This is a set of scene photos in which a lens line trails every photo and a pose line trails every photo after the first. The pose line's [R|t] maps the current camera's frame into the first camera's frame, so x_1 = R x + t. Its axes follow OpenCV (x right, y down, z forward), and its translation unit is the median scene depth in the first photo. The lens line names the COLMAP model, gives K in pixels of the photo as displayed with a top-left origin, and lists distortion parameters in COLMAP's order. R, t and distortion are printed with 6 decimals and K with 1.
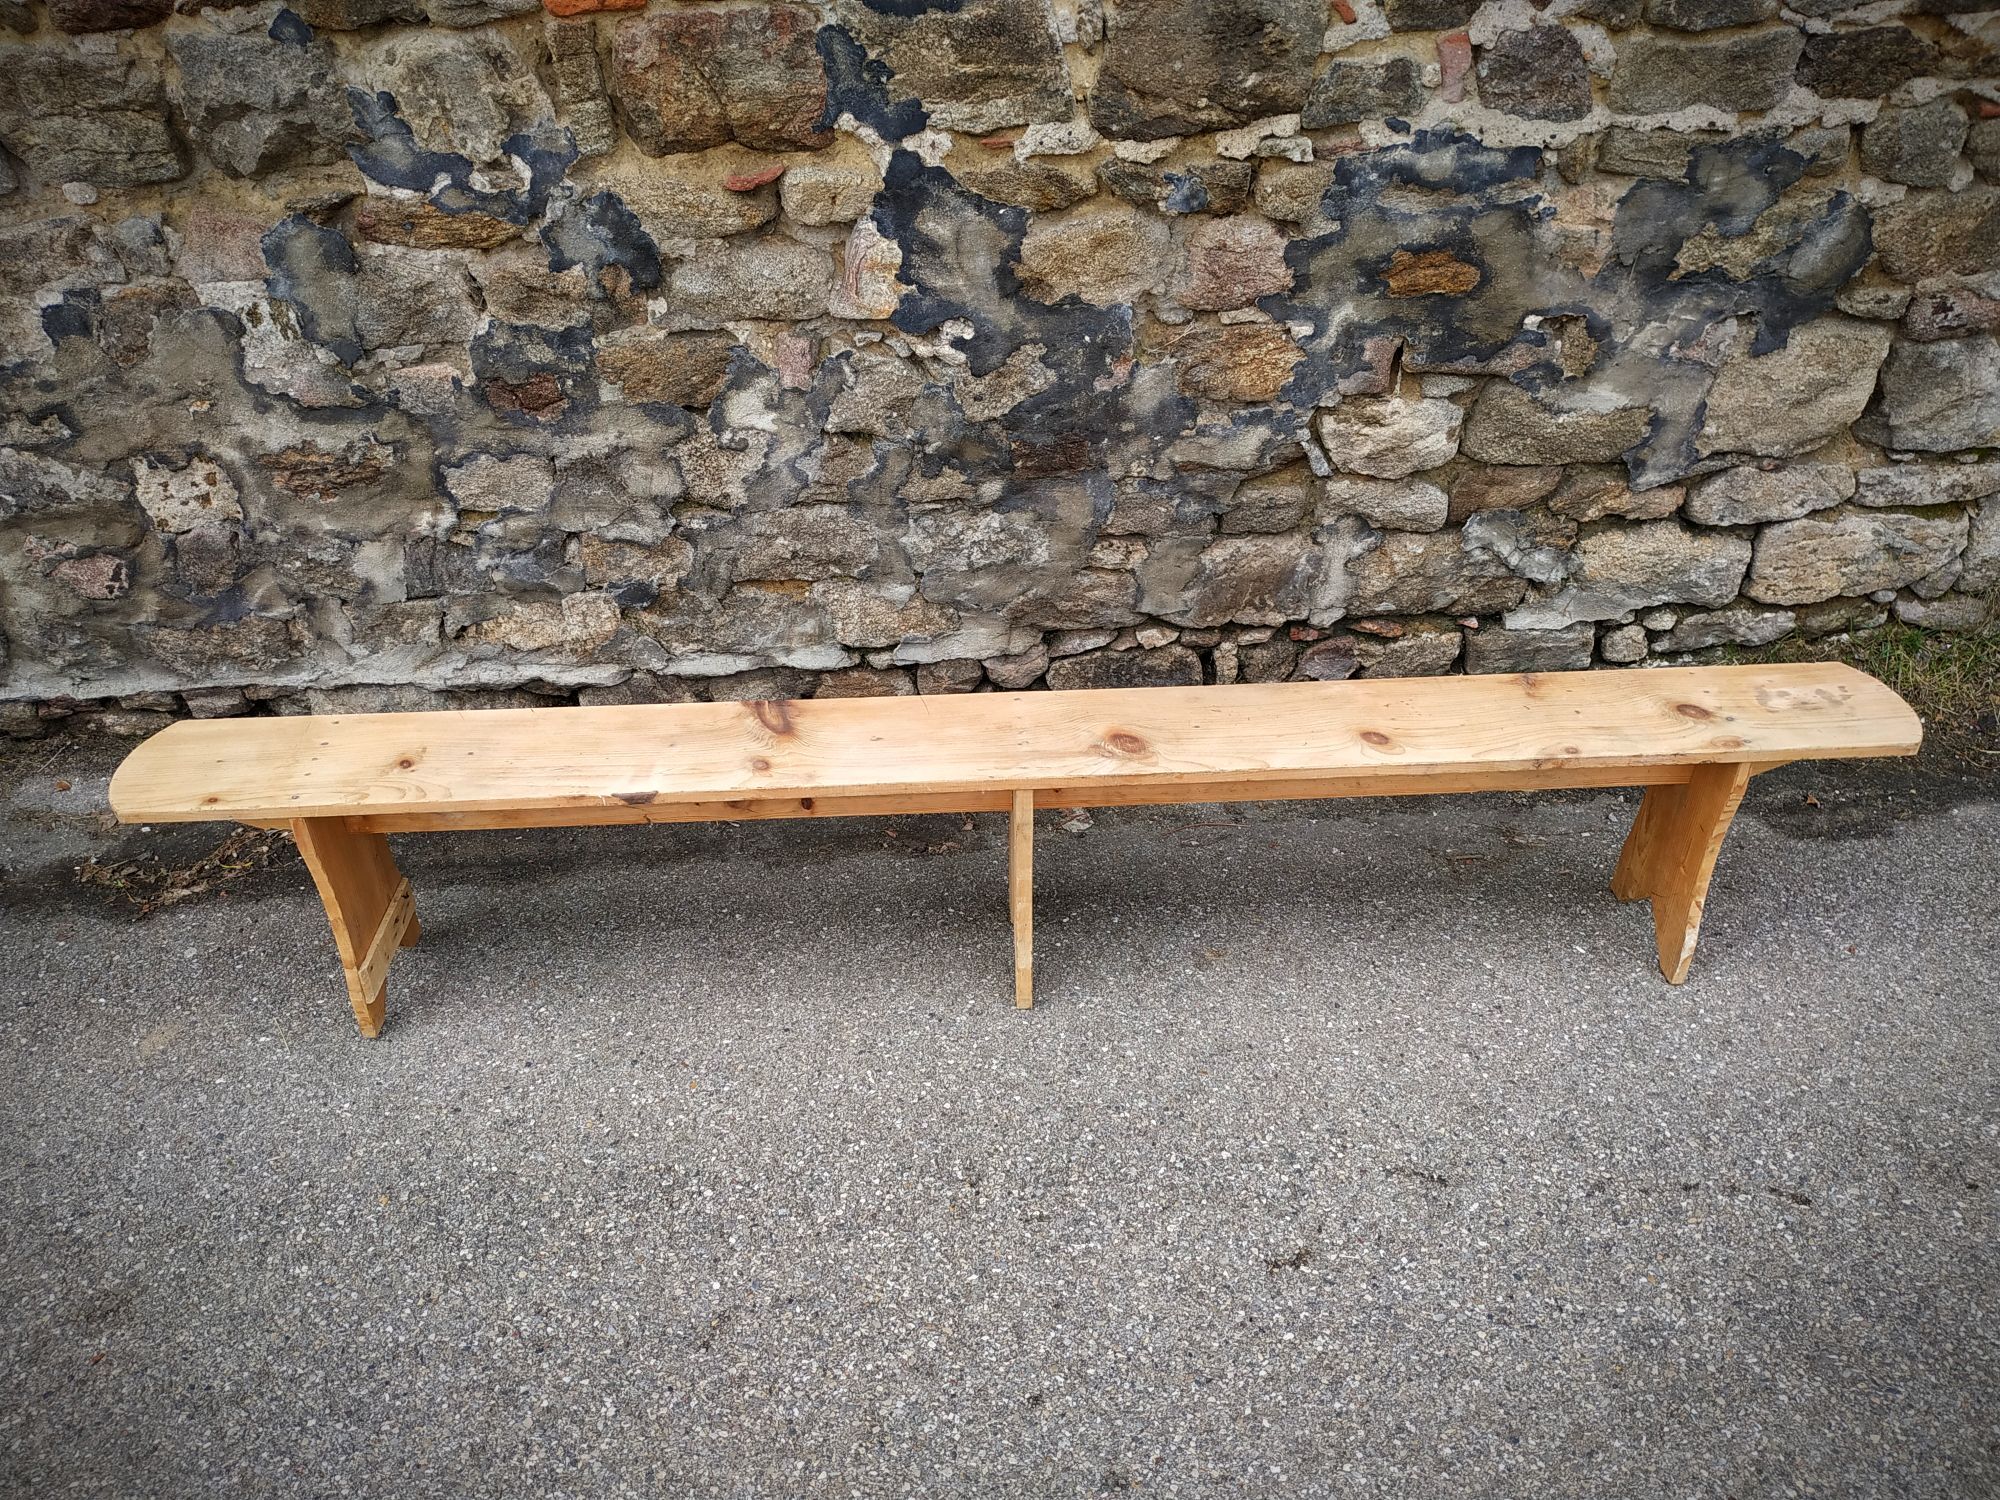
lens RADIAL K [[1462.9, 0, 983.4], [0, 1462.9, 771.3], [0, 0, 1]] dist [-0.003437, -0.014688]
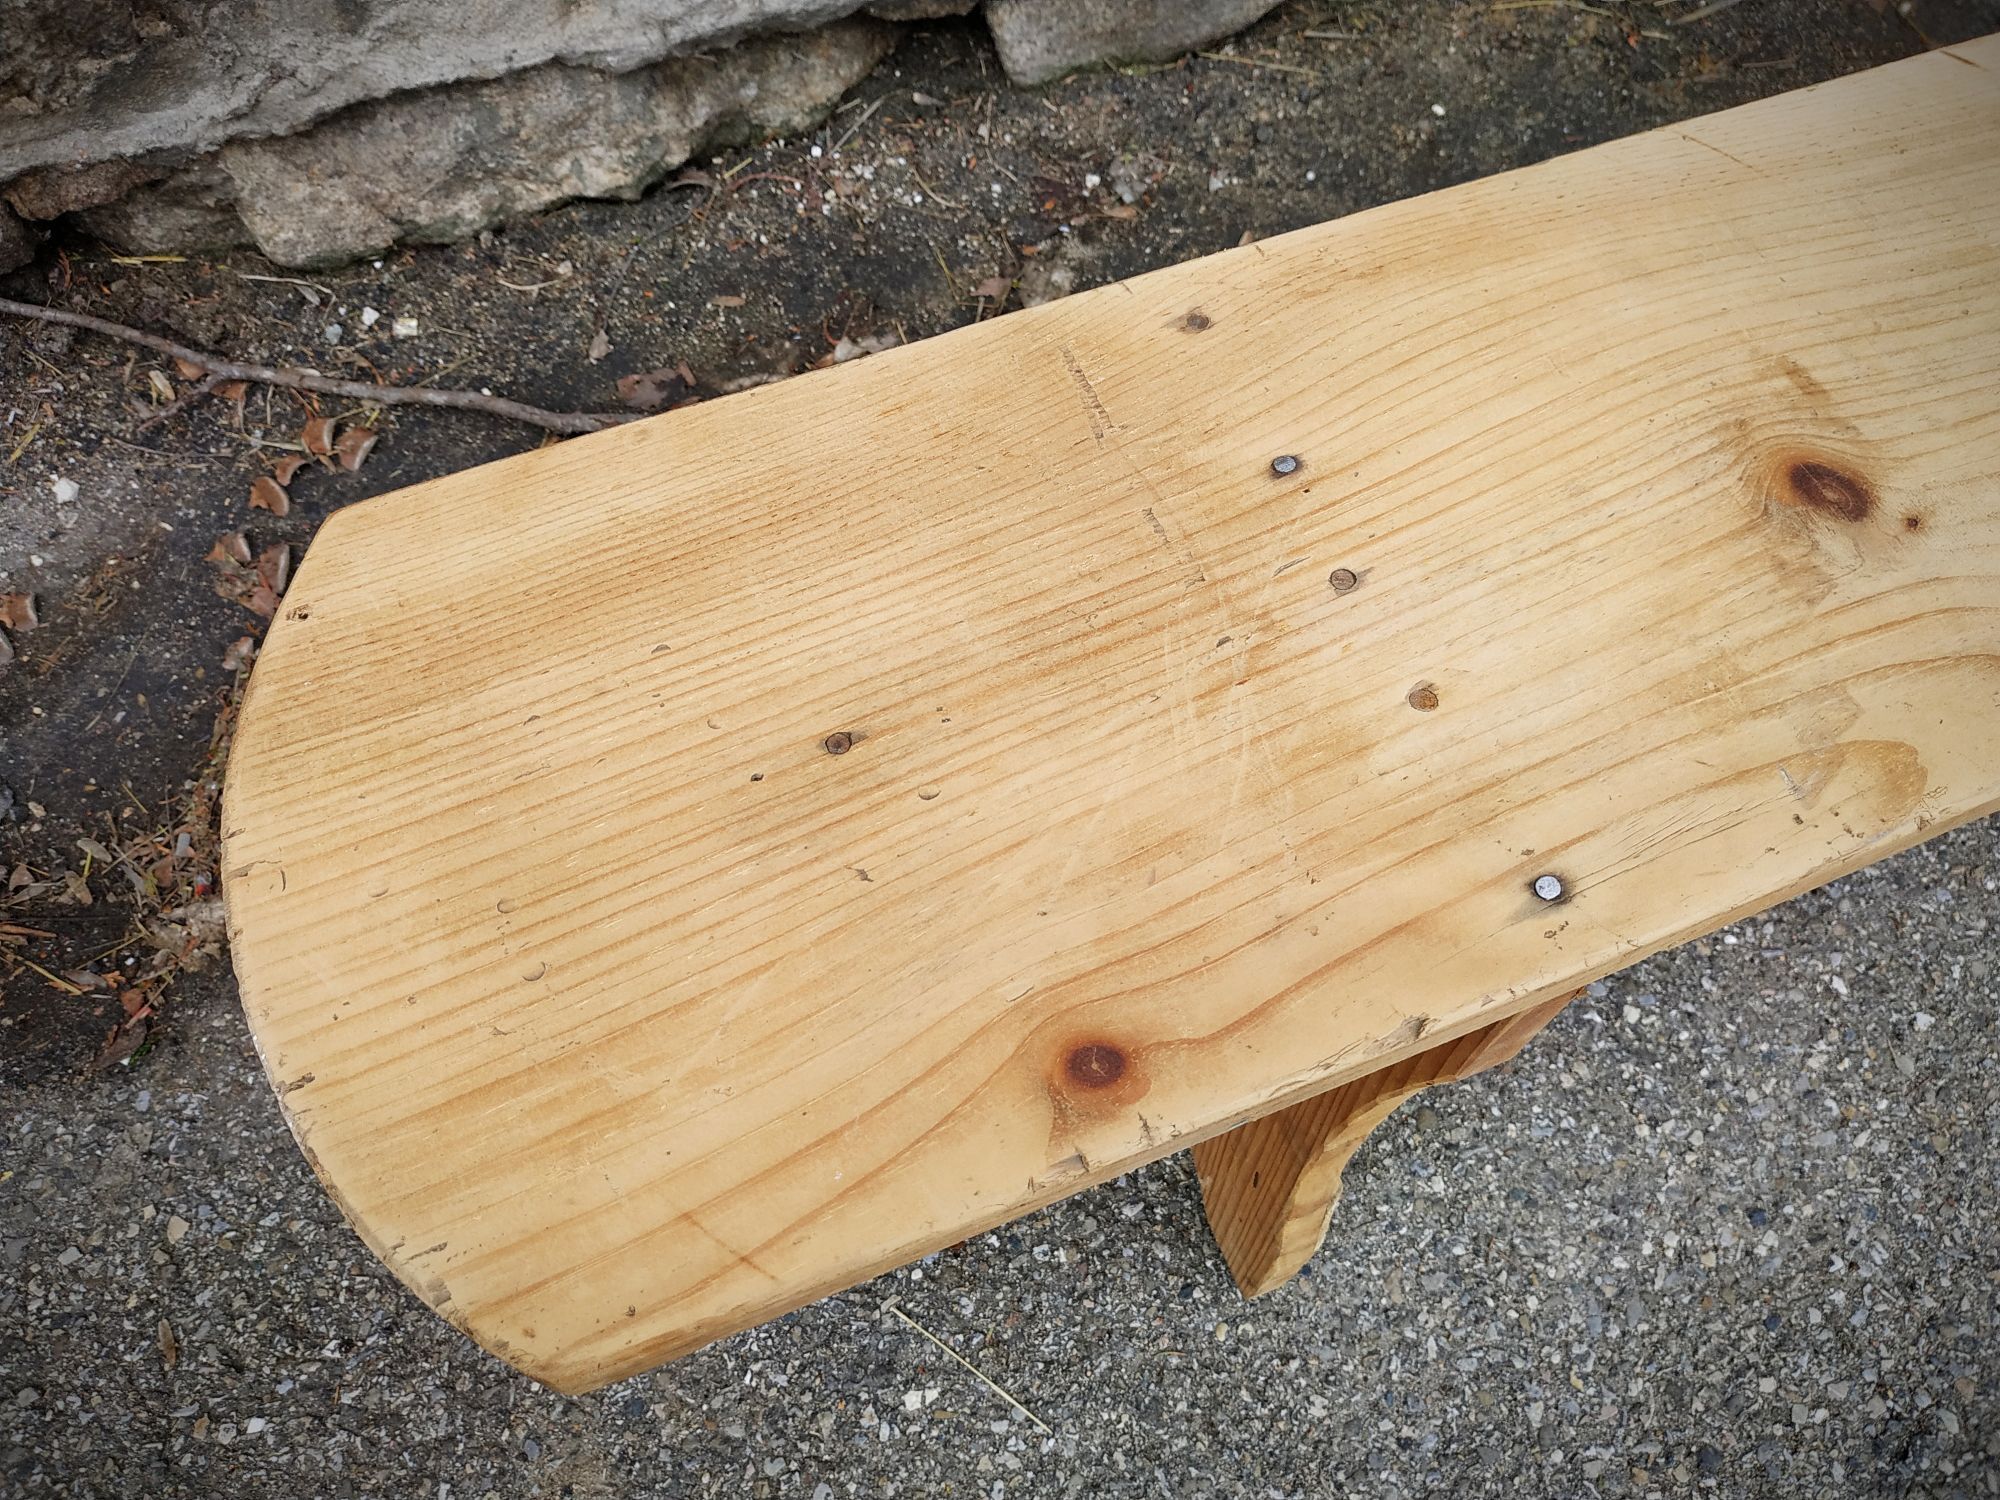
lens RADIAL K [[1462.9, 0, 988.1], [0, 1462.9, 762.6], [0, 0, 1]] dist [-0.003437, -0.014688]
pose [[0.943408, -0.278929, 0.179386, -0.447283], [0.167898, 0.868190, 0.466966, -0.066645], [-0.285991, -0.410421, 0.865889, 0.706005]]
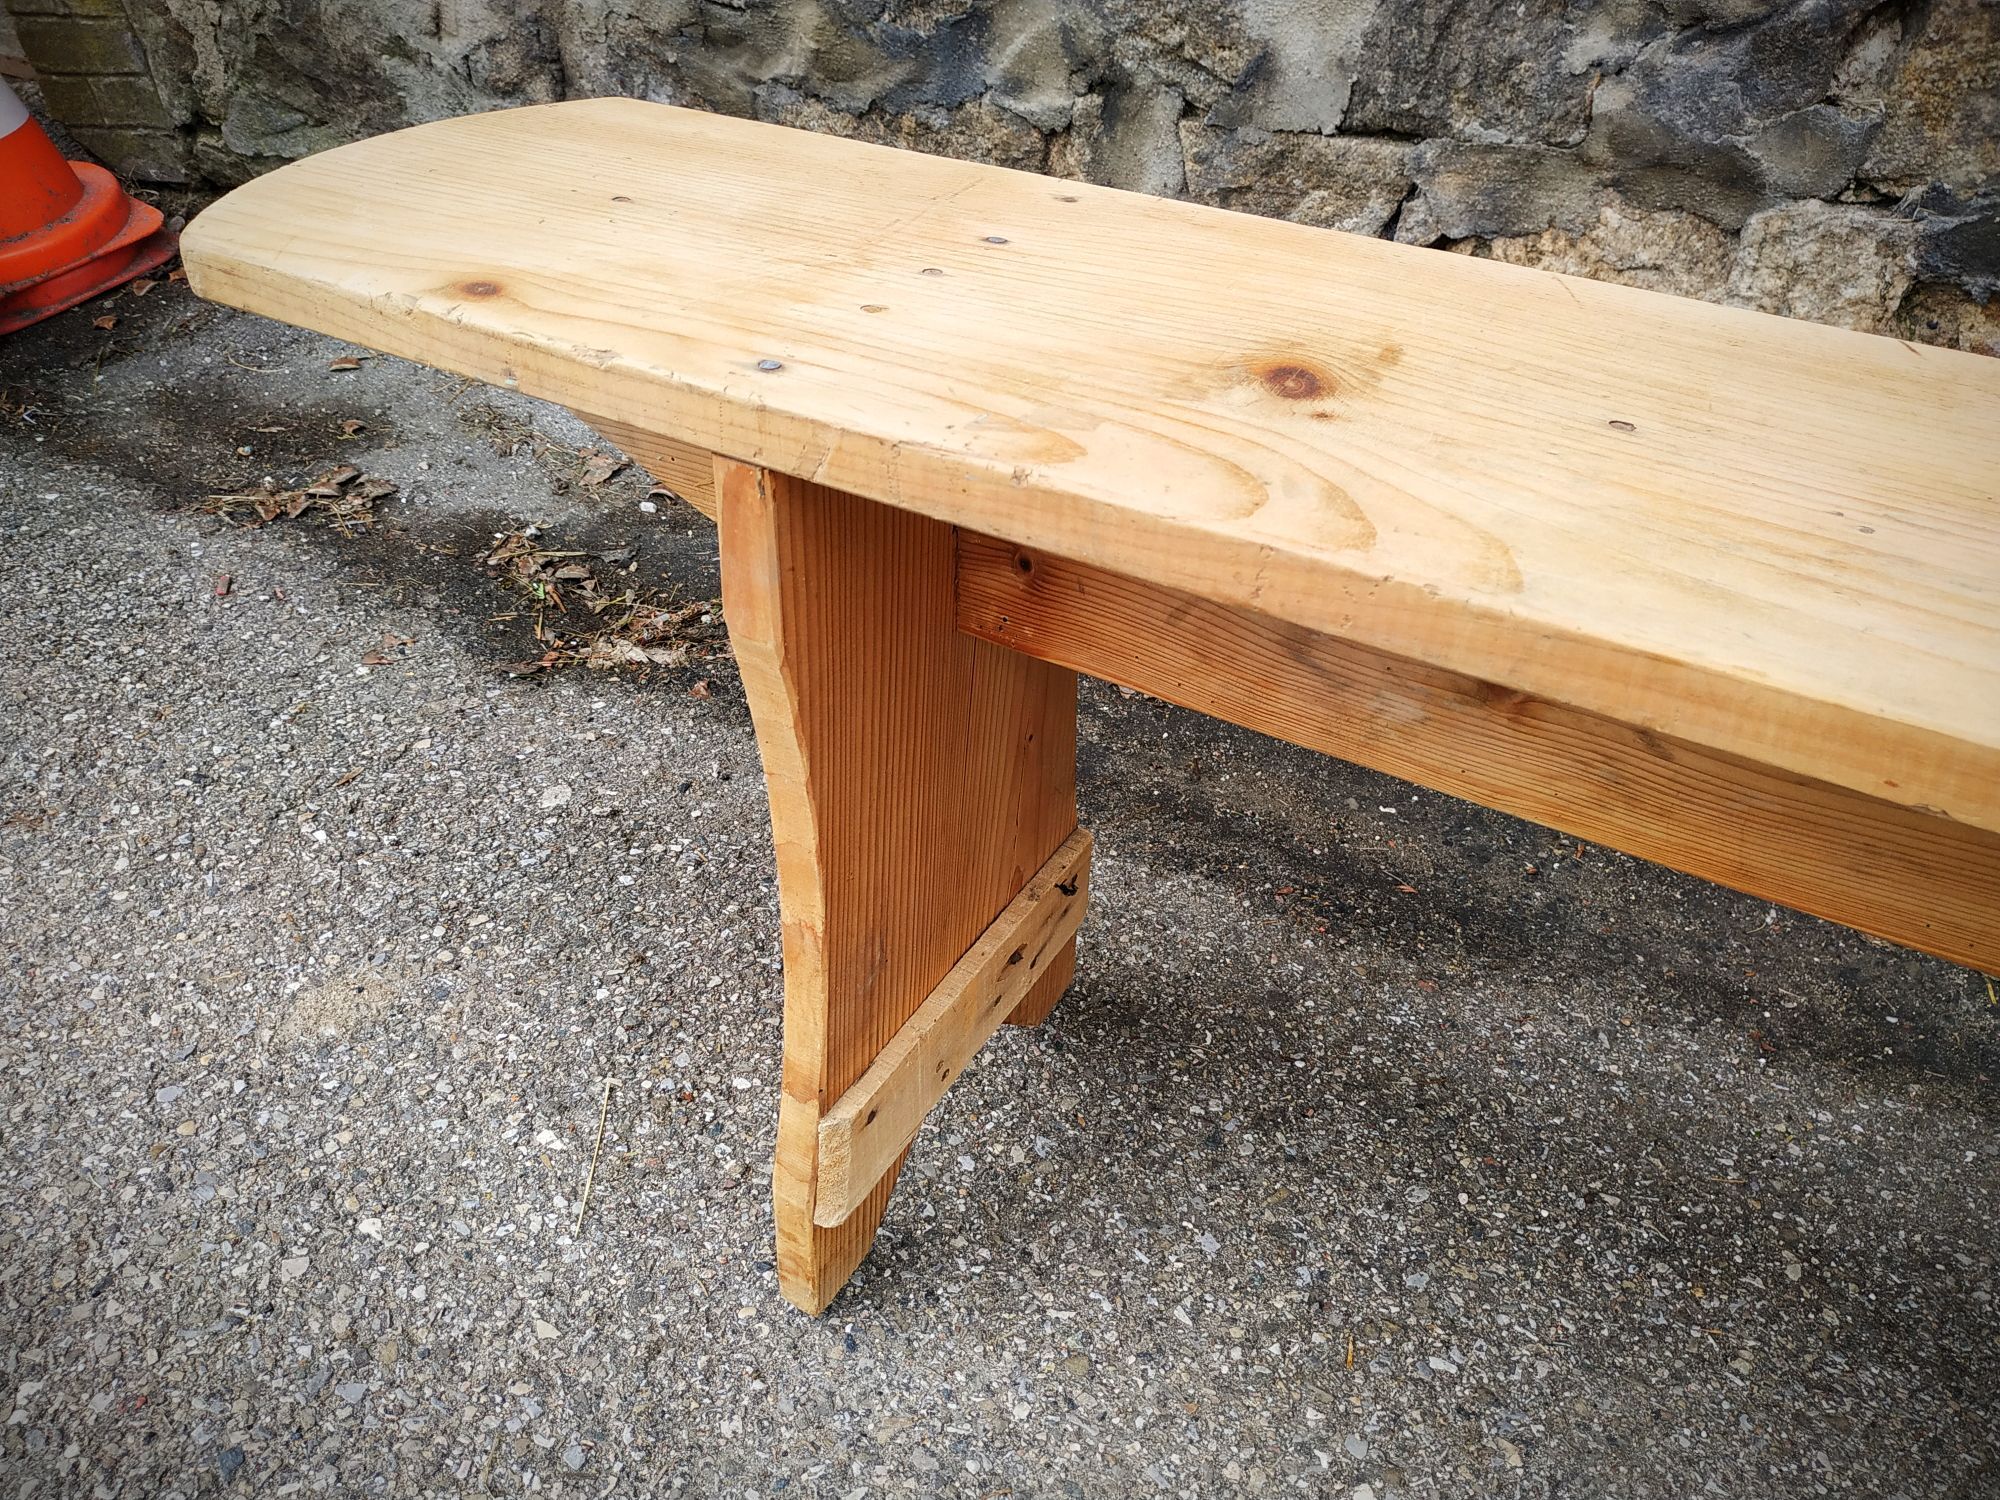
lens RADIAL K [[1462.9, 0, 996.9], [0, 1462.9, 767.5], [0, 0, 1]] dist [-0.003437, -0.014688]
pose [[0.843240, 0.355135, -0.403516, -0.272590], [-0.340211, 0.933789, 0.110880, 0.029882], [0.416176, 0.043782, 0.908229, 0.663327]]
